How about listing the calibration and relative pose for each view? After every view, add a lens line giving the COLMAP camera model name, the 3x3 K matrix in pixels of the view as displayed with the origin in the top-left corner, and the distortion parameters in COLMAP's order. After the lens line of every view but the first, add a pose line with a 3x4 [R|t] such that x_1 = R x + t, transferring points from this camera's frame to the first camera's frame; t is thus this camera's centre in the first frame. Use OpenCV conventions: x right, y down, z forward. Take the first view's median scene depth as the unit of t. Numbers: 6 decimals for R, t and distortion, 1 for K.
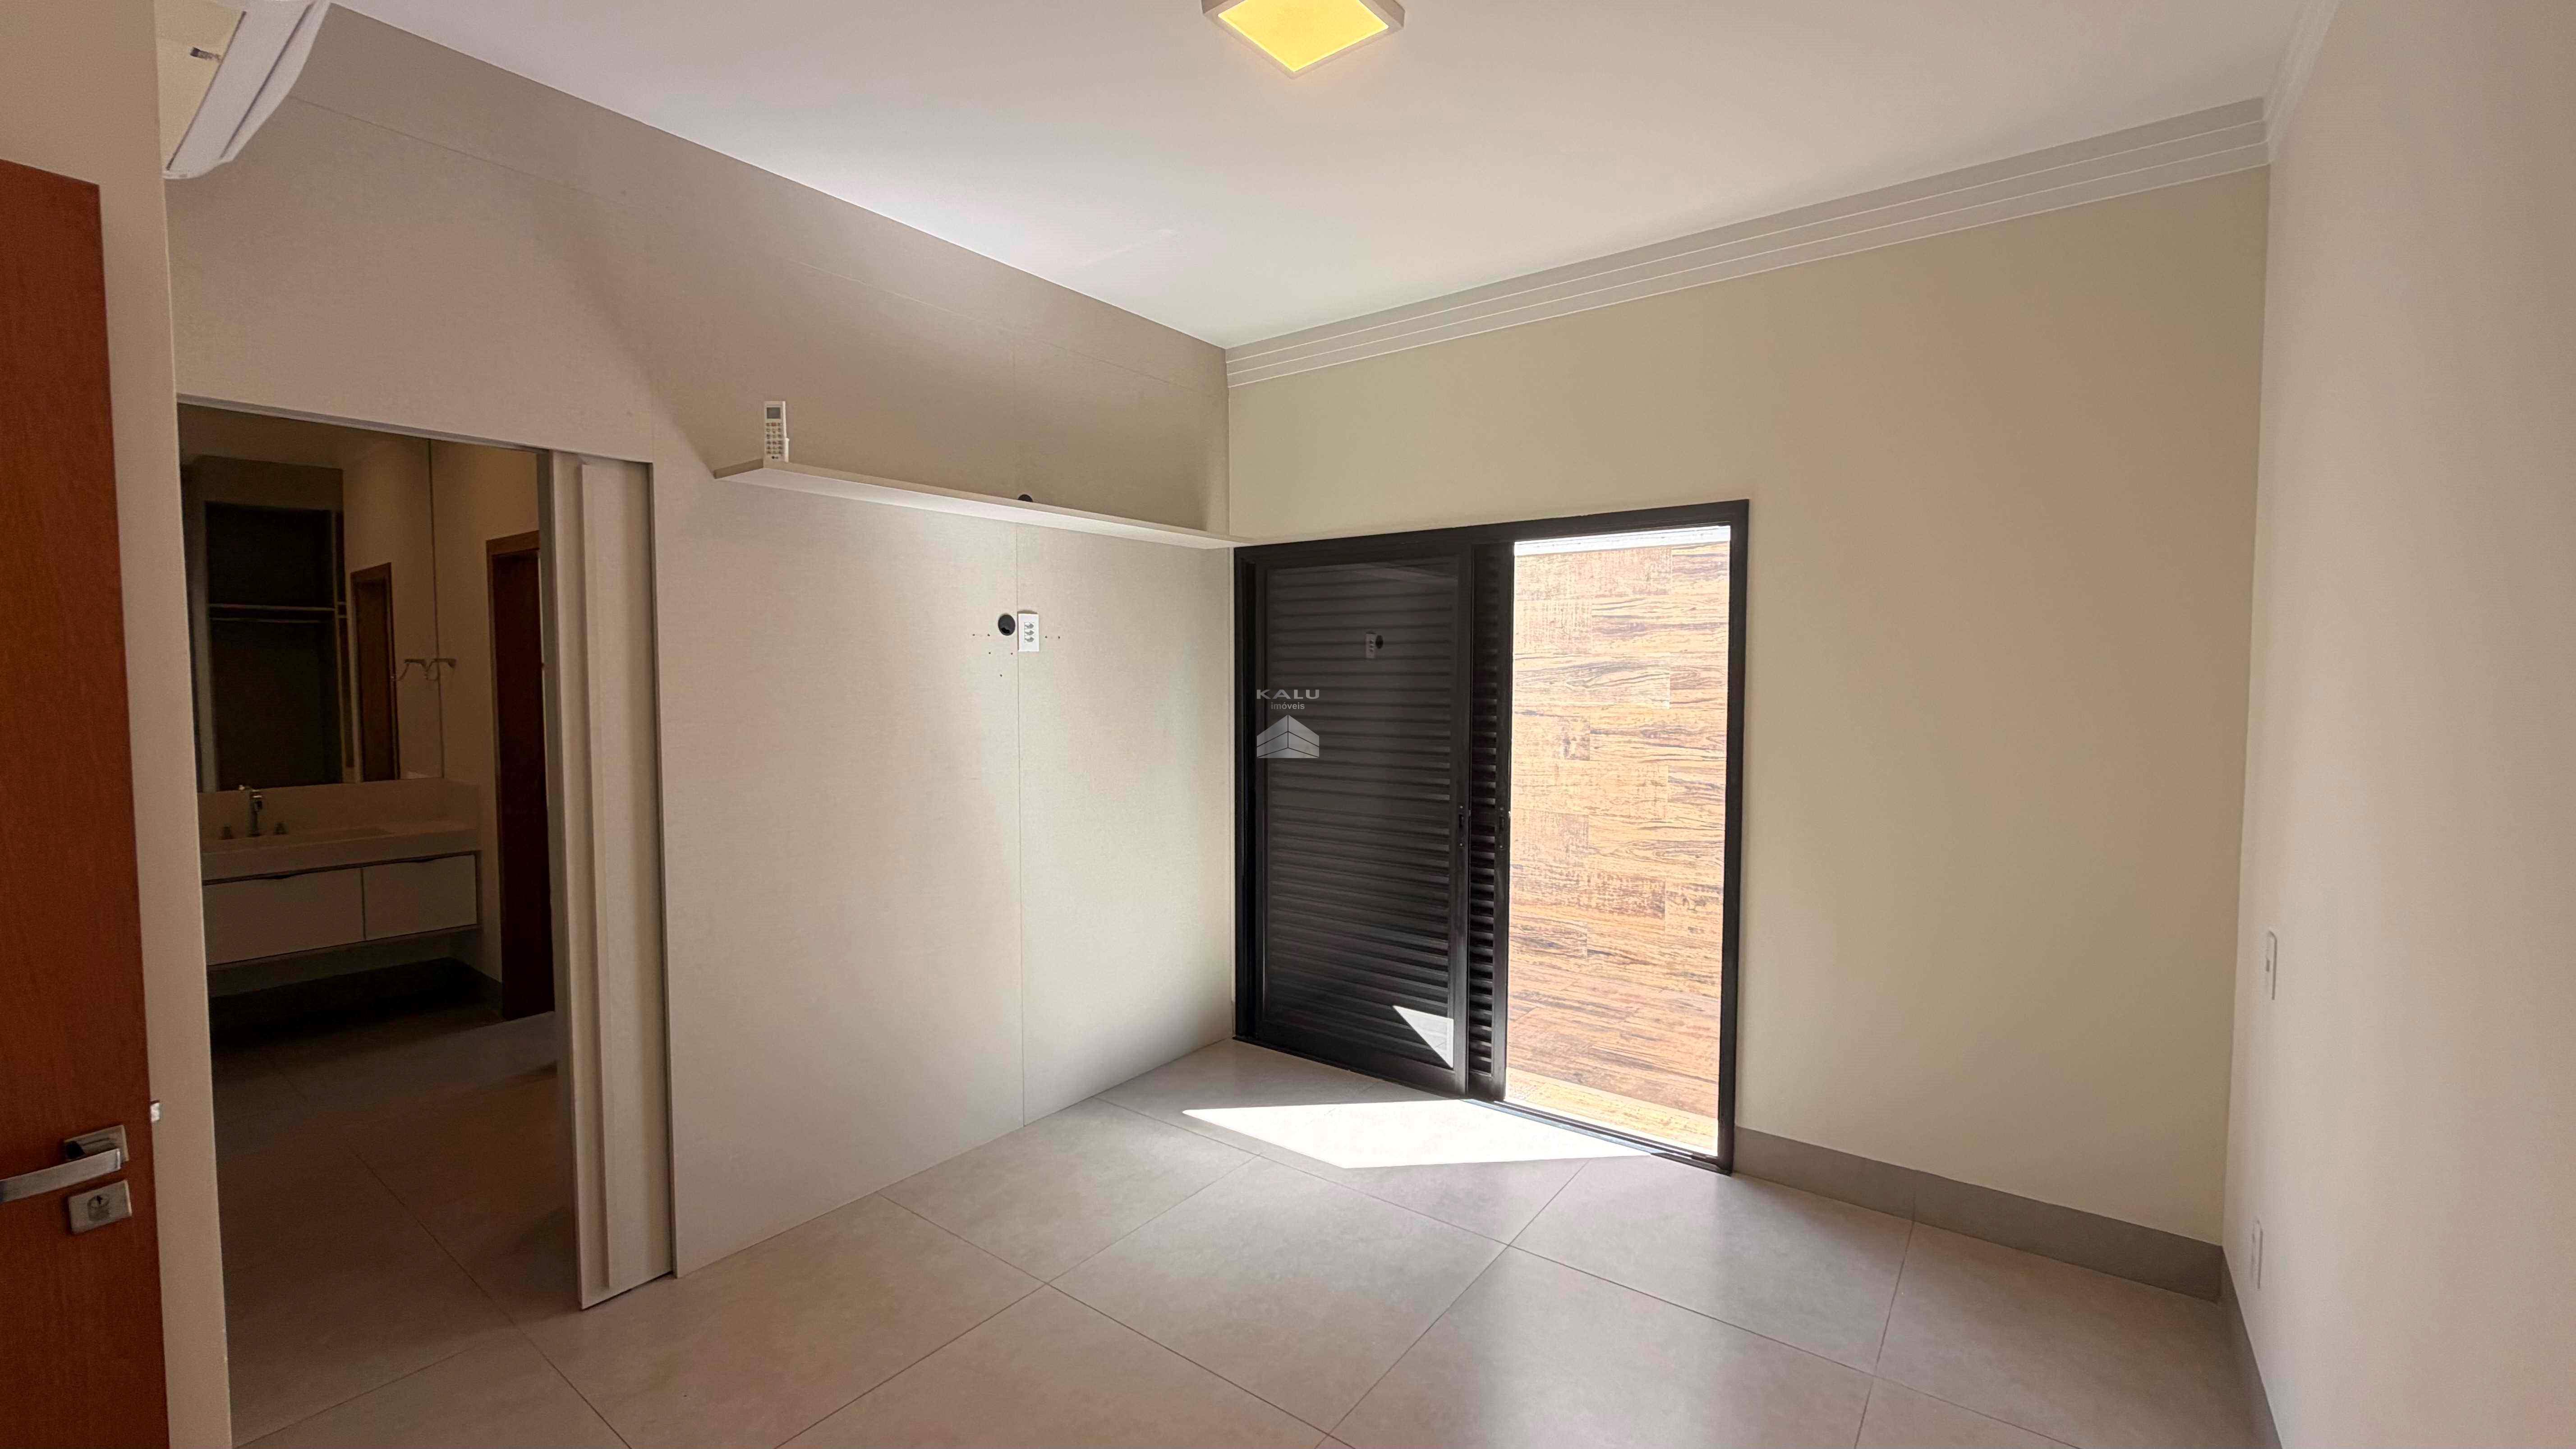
lens RADIAL K [[1035.9, 0, 1286.2], [0, 1035.9, 722.6], [0, 0, 1]] dist [-0.002778, 0.000546]
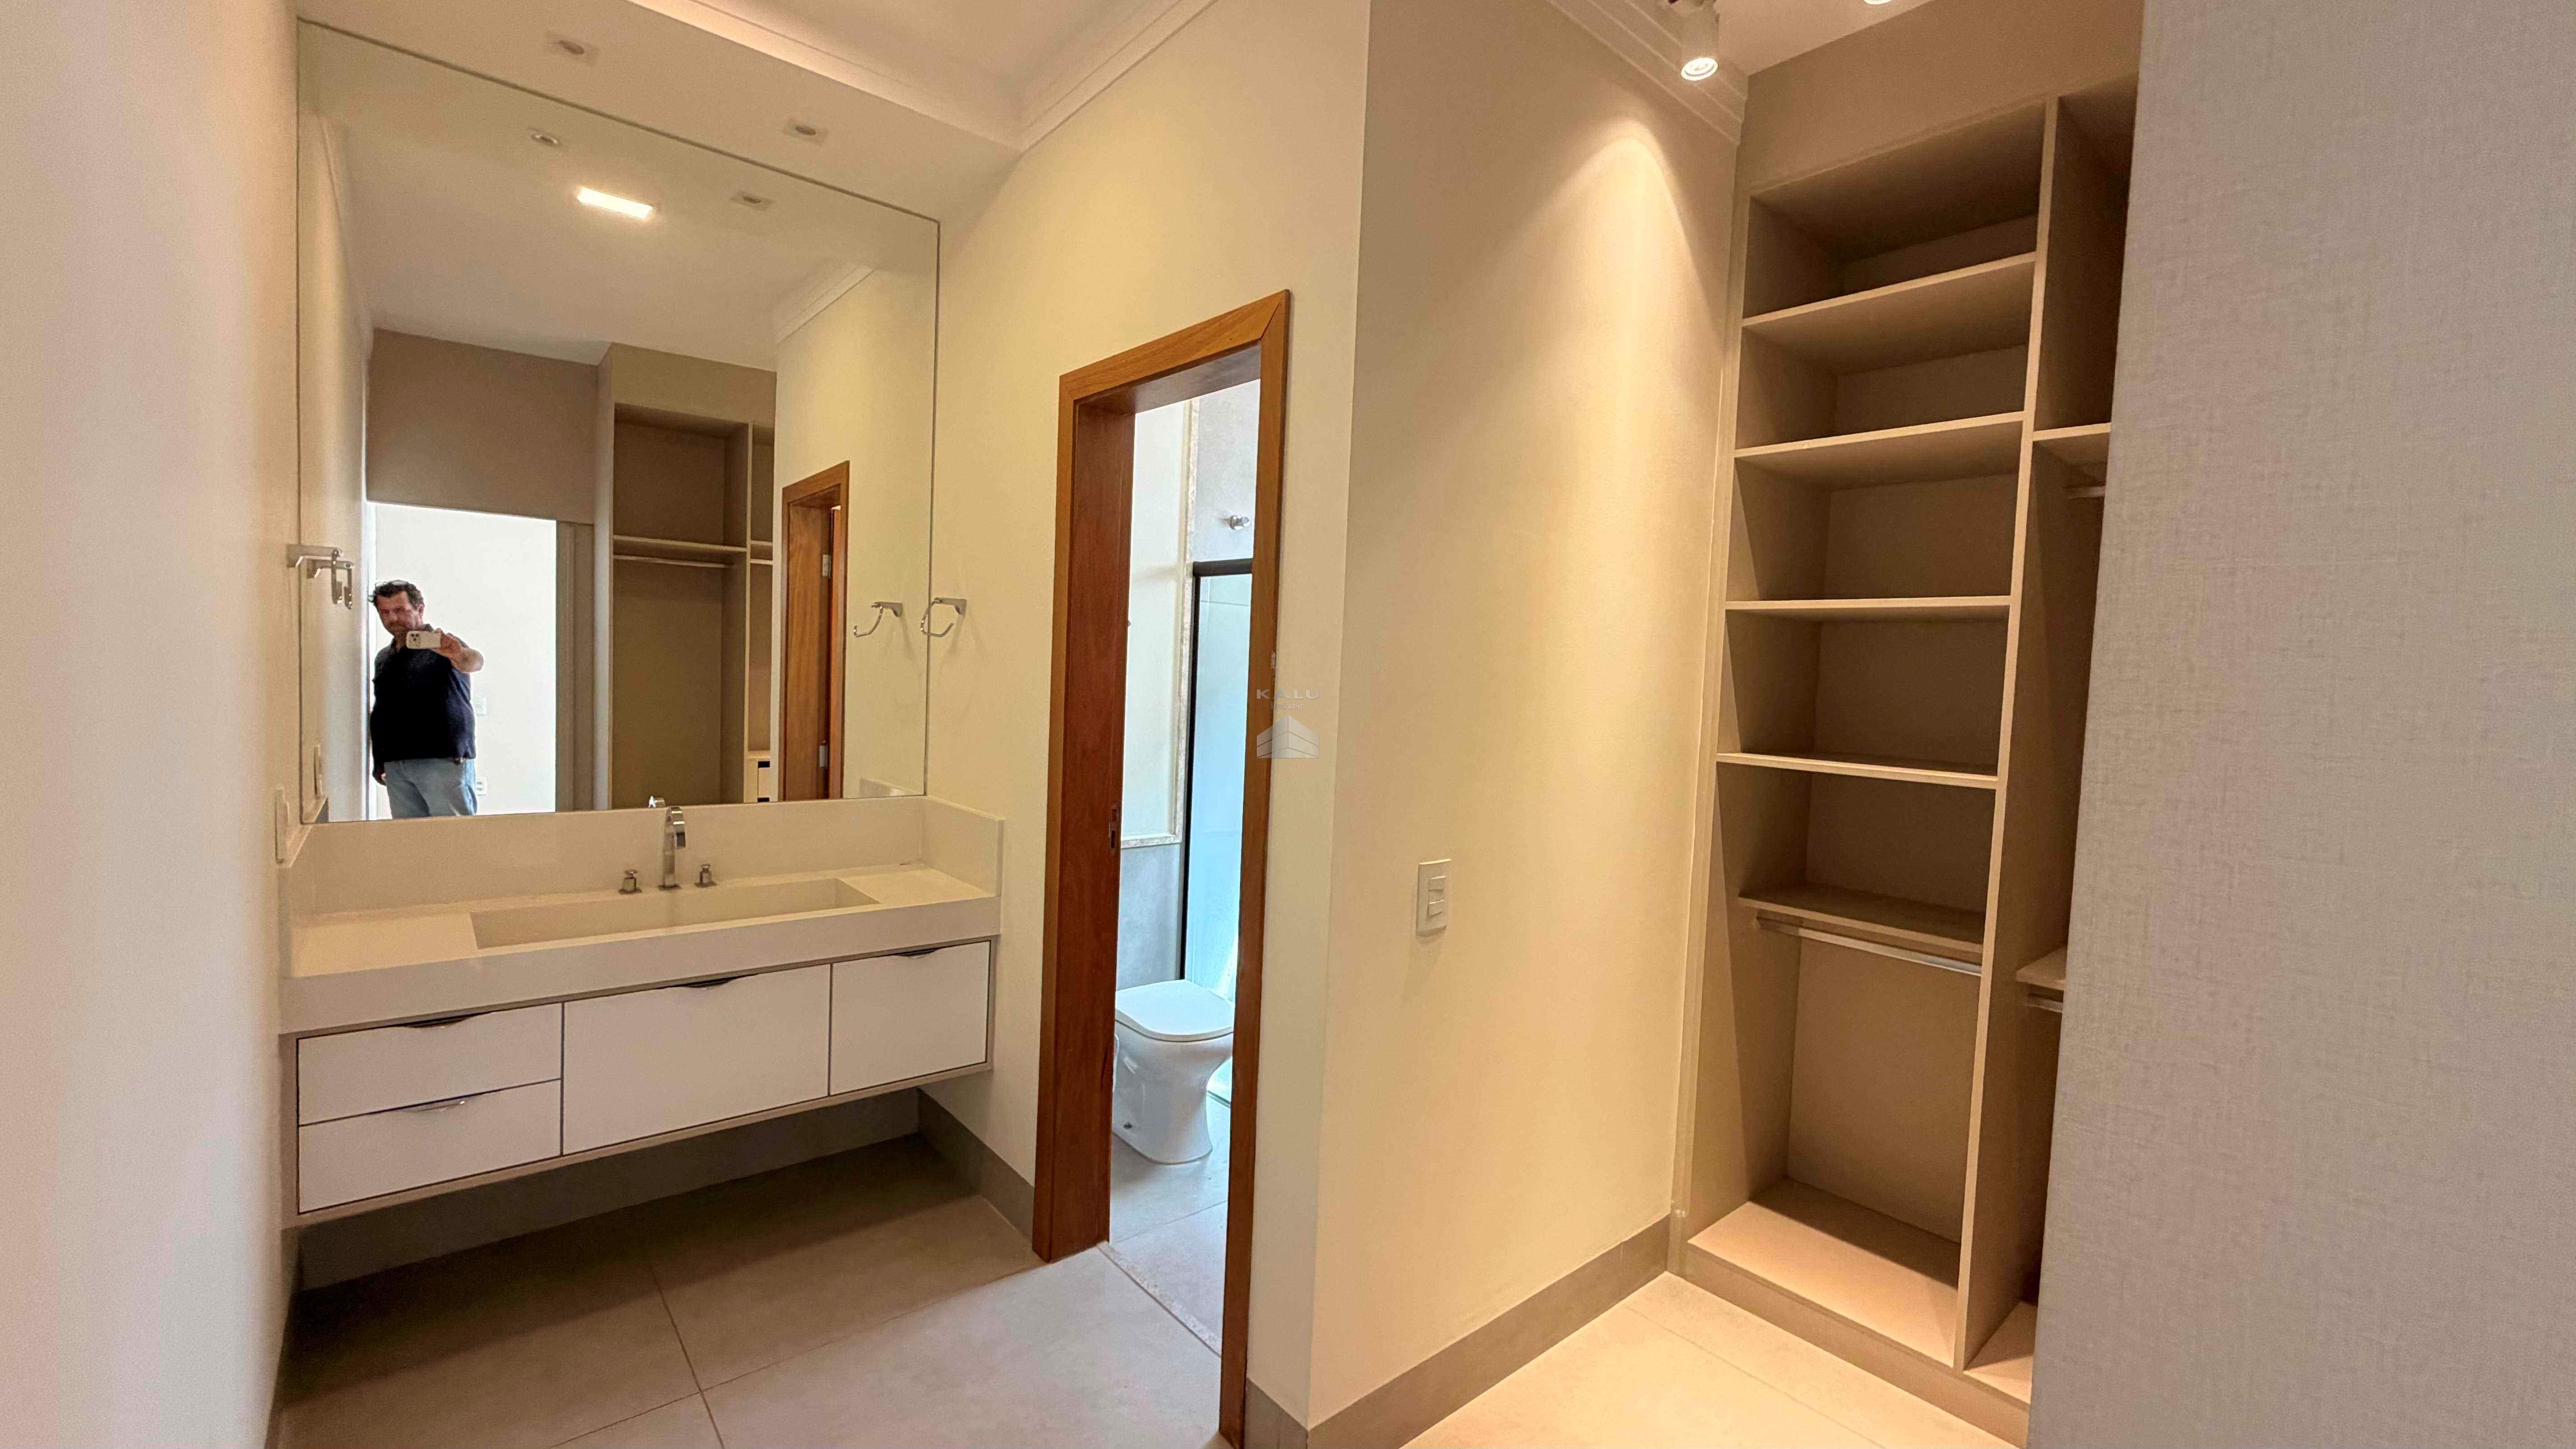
lens RADIAL K [[1035.9, 0, 1281.3], [0, 1035.9, 719.7], [0, 0, 1]] dist [-0.002778, 0.000546]
pose [[0.974038, 0.048988, -0.221021, -0.529058], [-0.049904, 0.998753, 0.001438, -0.003665], [0.220816, 0.009629, 0.975268, 0.498182]]
